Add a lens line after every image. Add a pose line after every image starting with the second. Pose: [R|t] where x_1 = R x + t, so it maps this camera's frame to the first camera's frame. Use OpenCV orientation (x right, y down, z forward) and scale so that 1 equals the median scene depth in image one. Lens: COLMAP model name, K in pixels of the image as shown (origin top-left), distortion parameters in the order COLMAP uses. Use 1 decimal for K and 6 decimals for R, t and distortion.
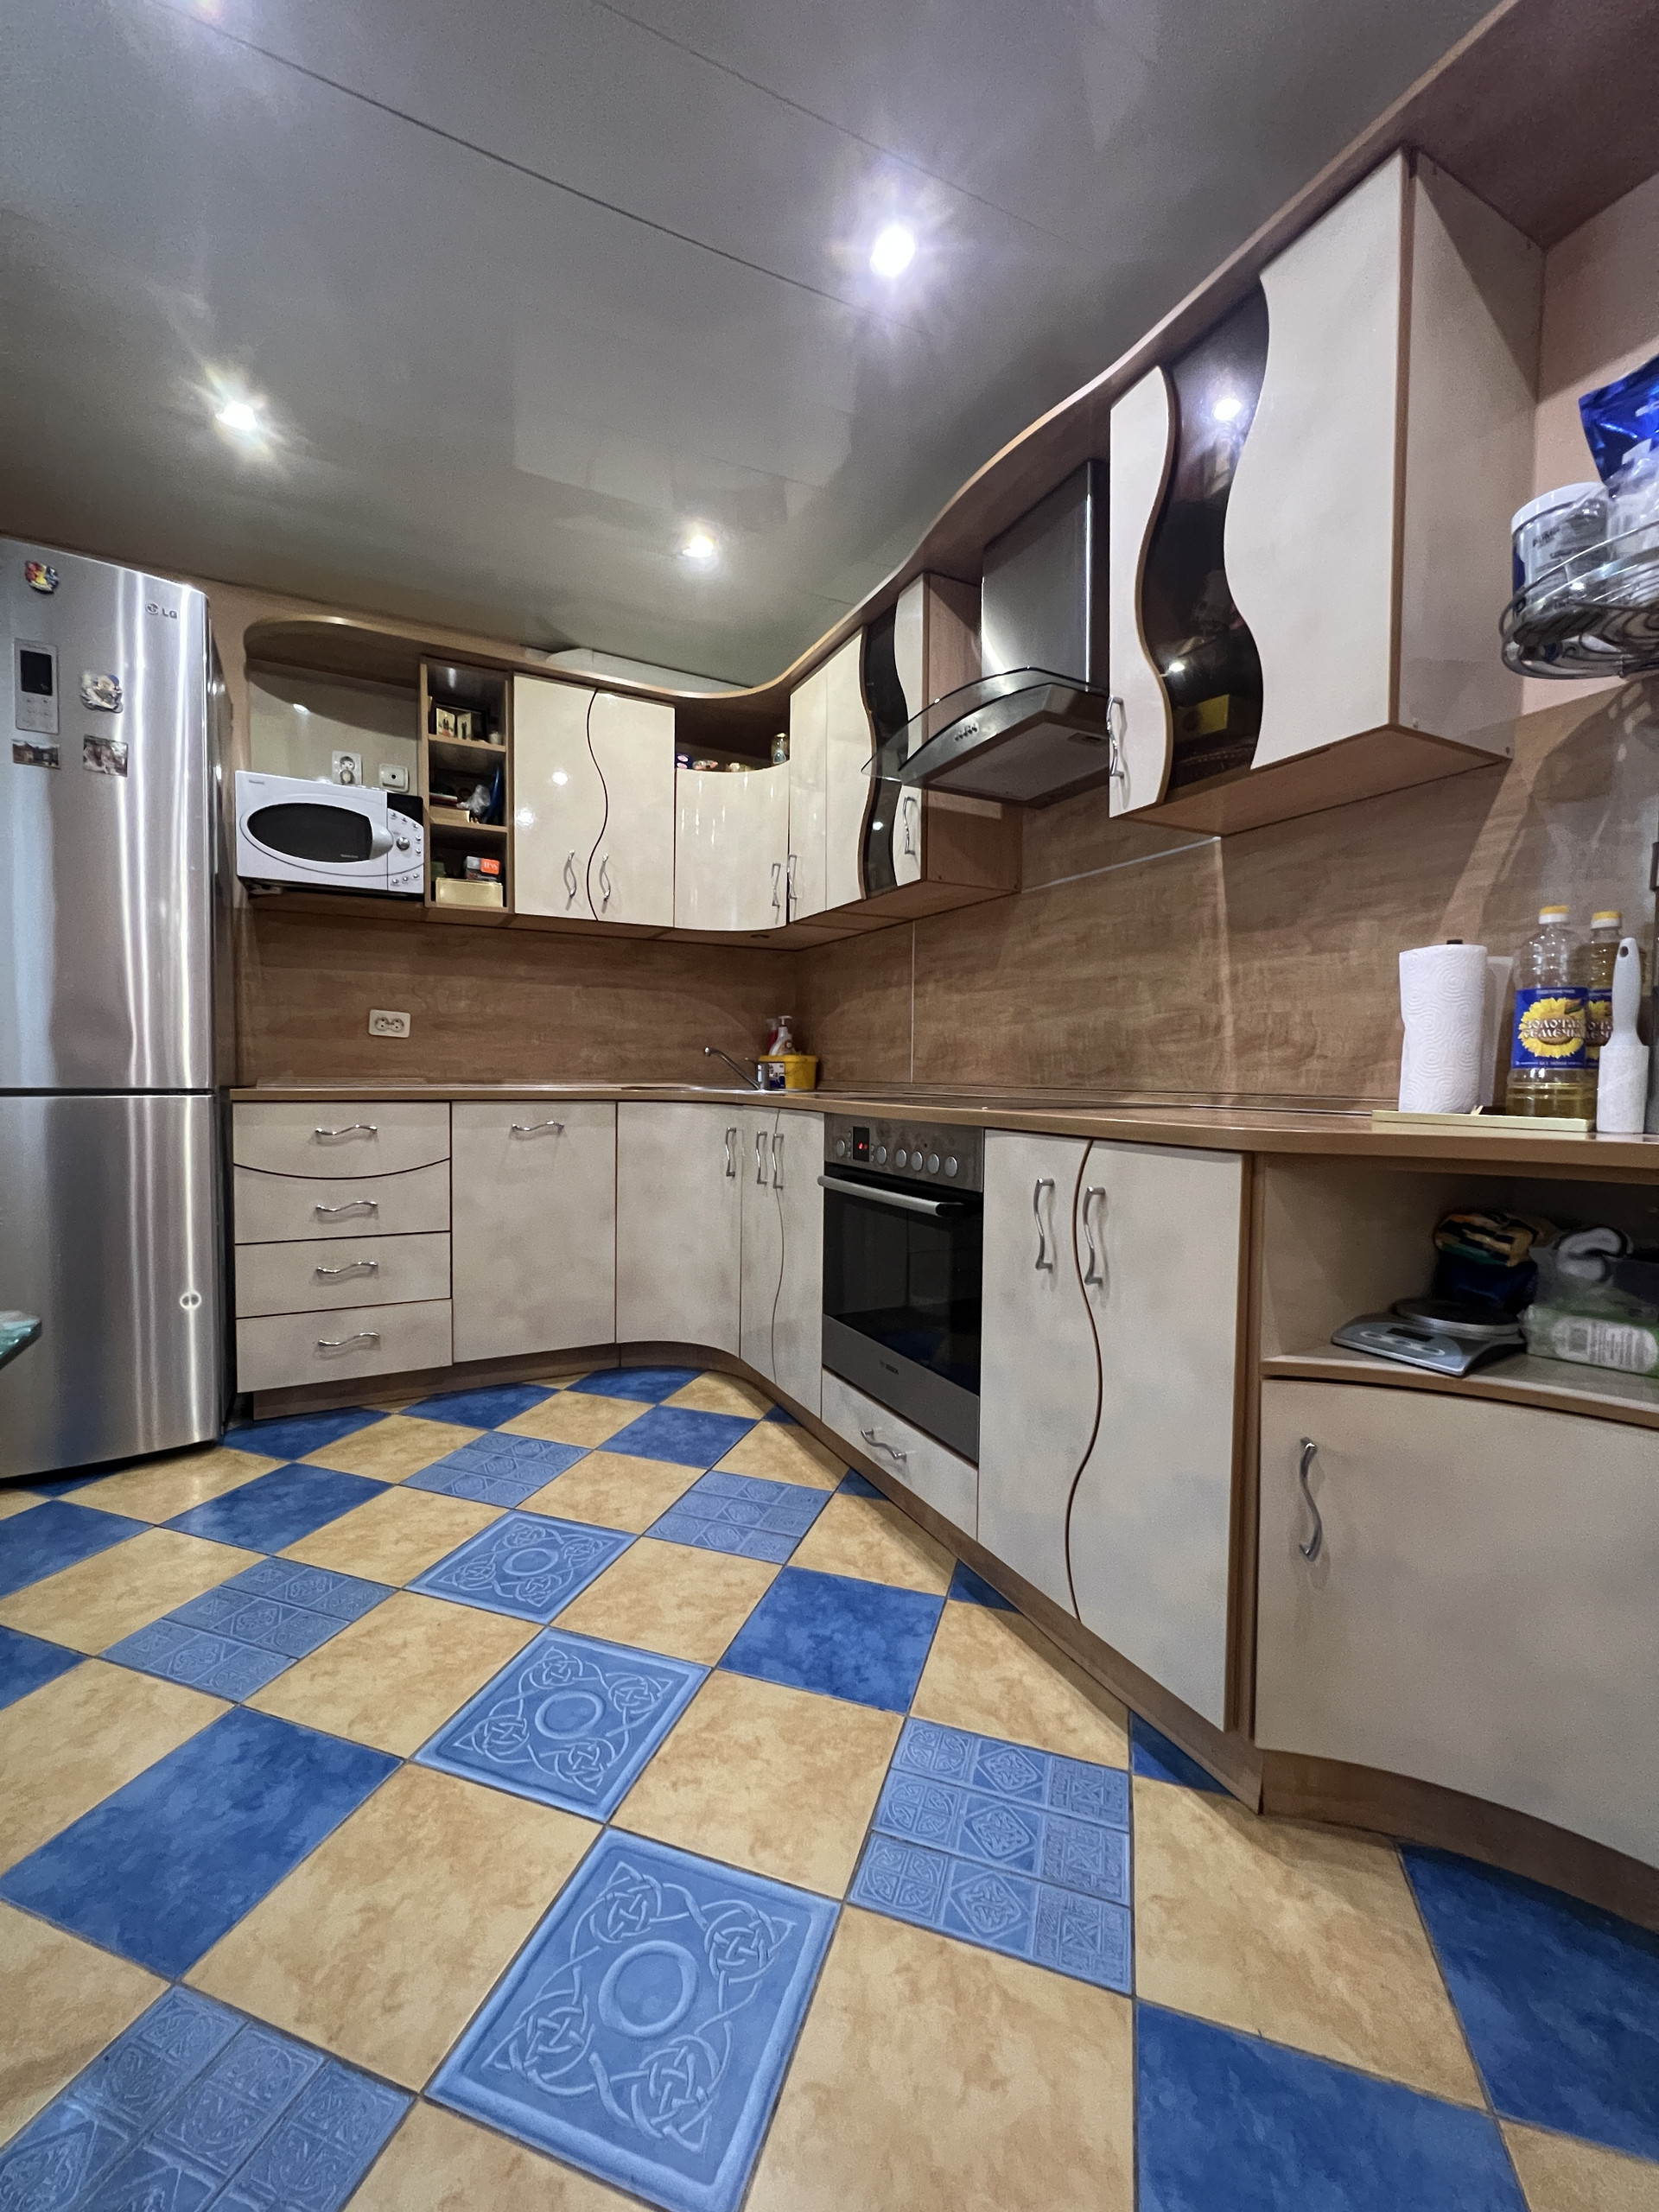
lens RADIAL K [[889.3, 0, 833.8], [0, 889.3, 1111.0], [0, 0, 1]] dist [-0.003564, 0.000674]
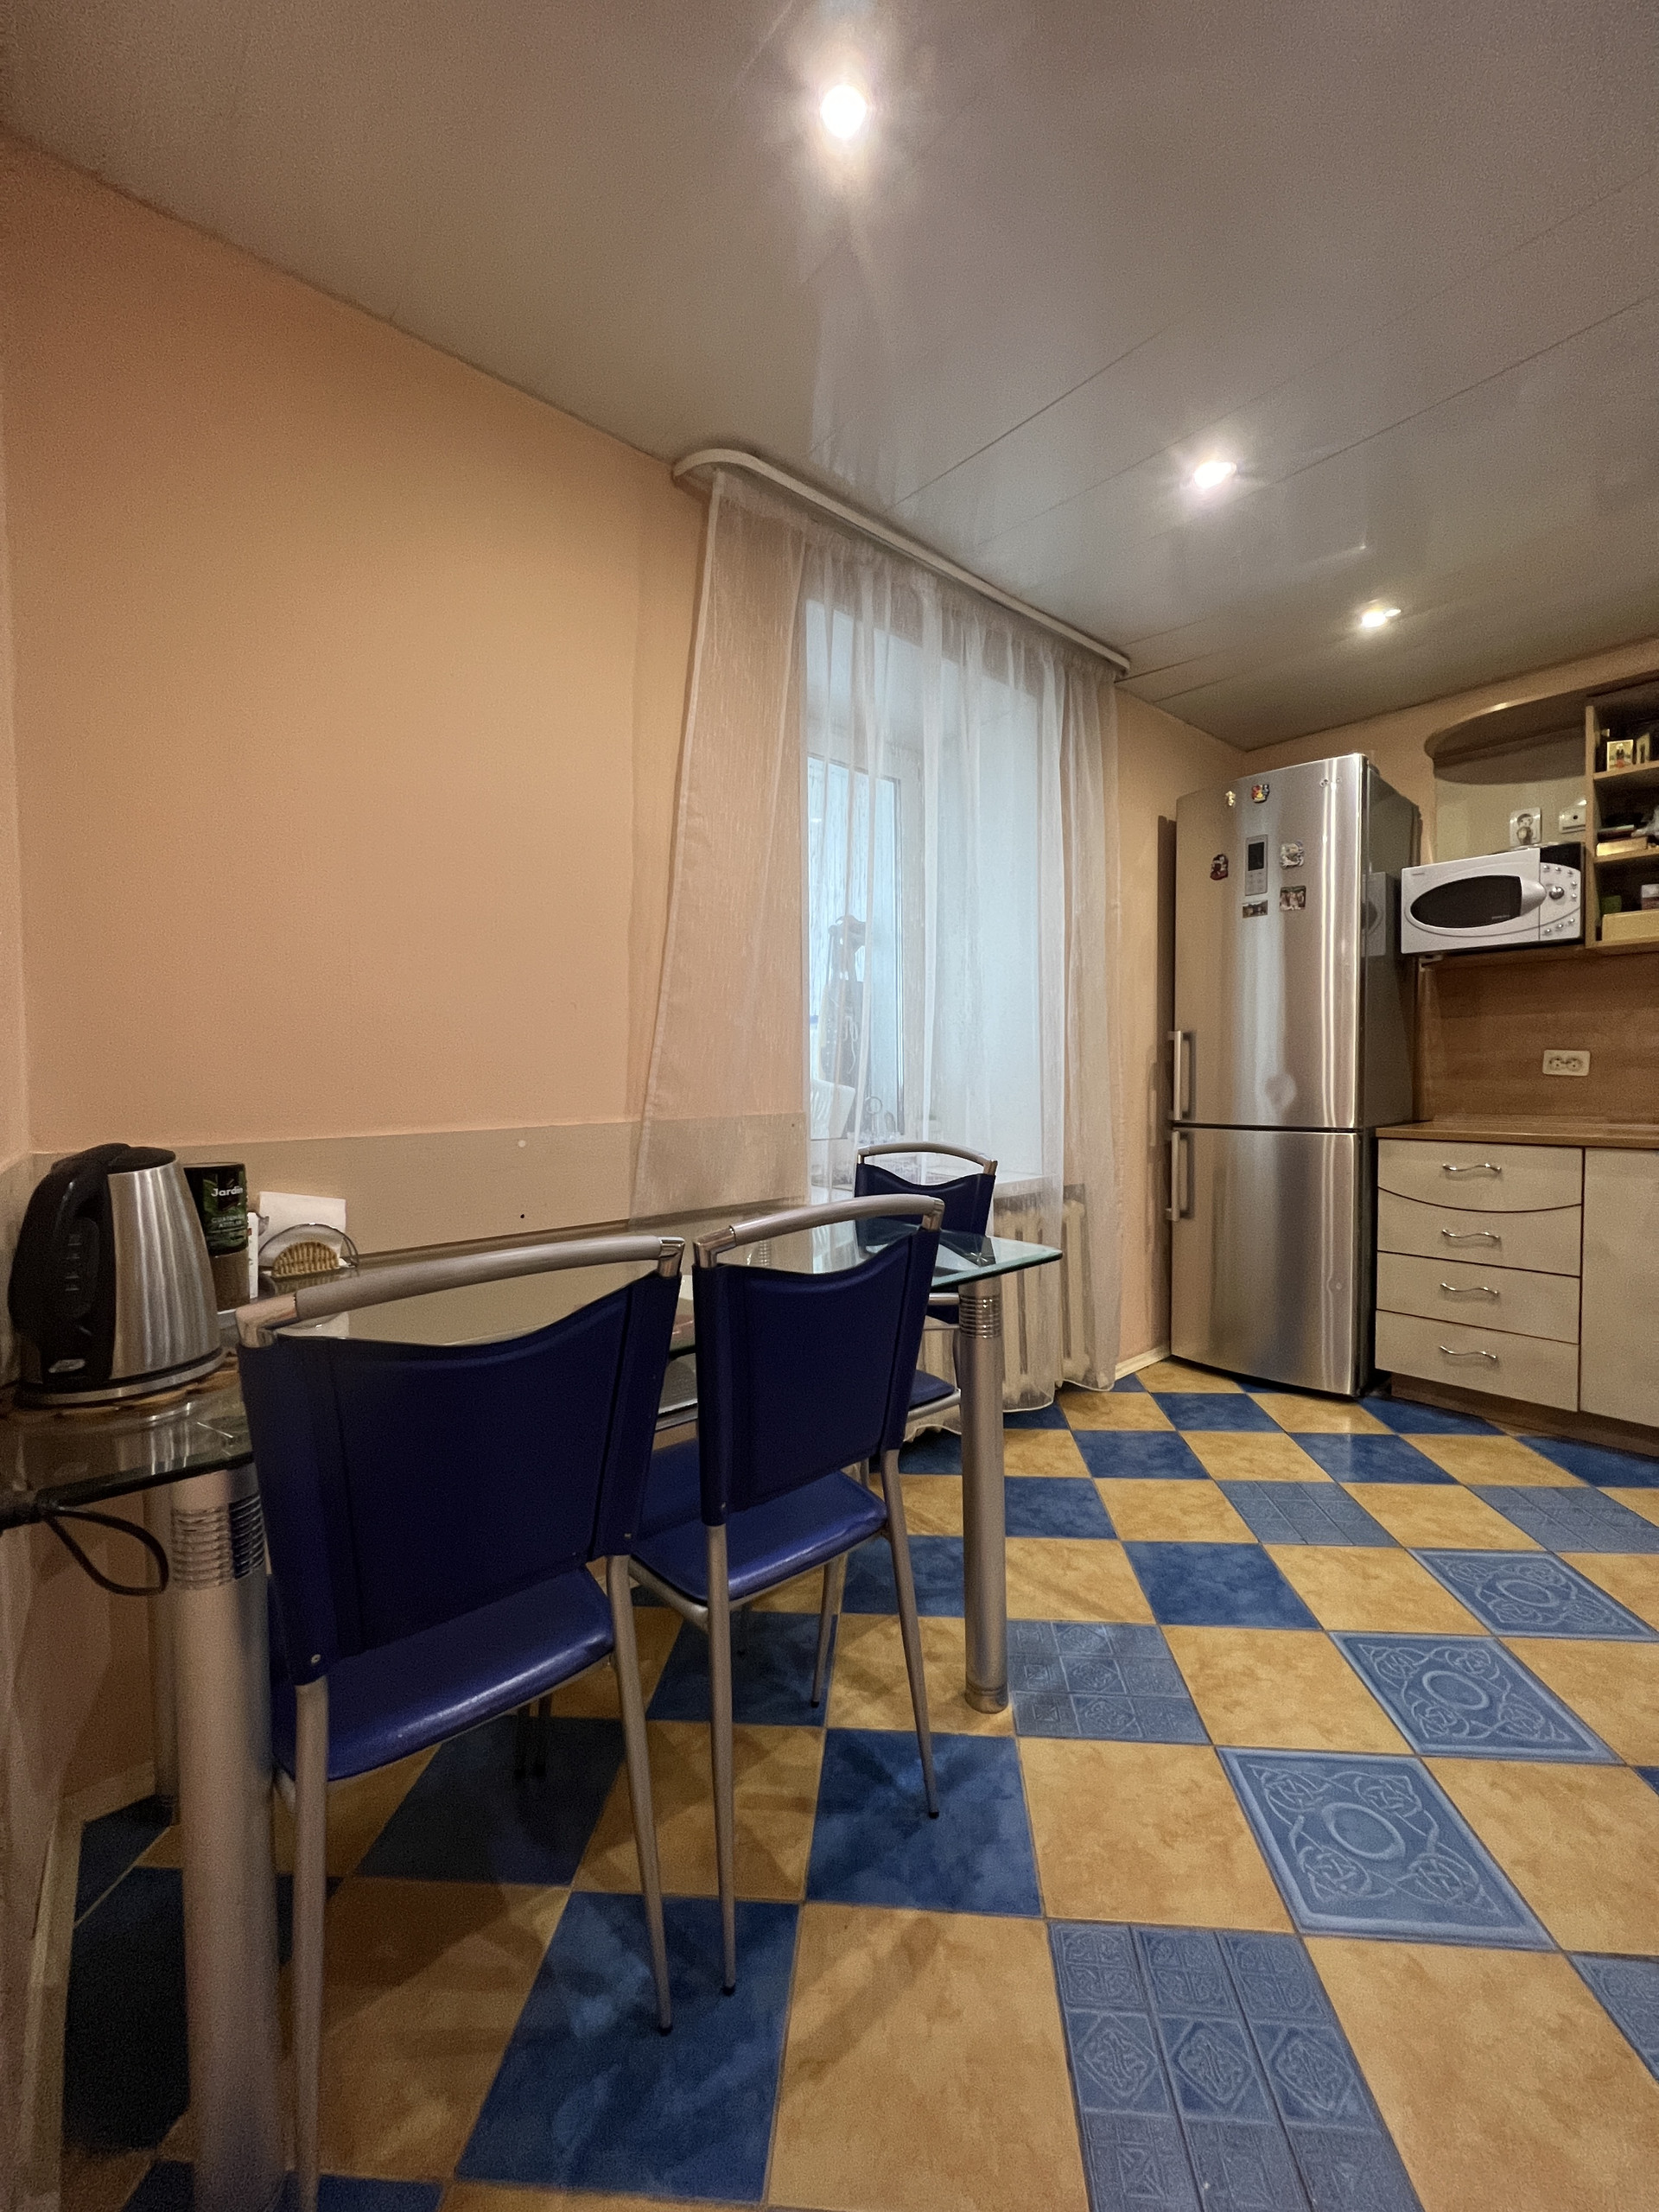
lens RADIAL K [[888.0, 0, 825.2], [0, 888.0, 1099.4], [0, 0, 1]] dist [-0.002974, 0.000180]
pose [[0.229156, 0.016430, -0.973251, 0.387711], [-0.029329, 0.999520, 0.009968, -0.056676], [0.972948, 0.026260, 0.229528, -0.064907]]
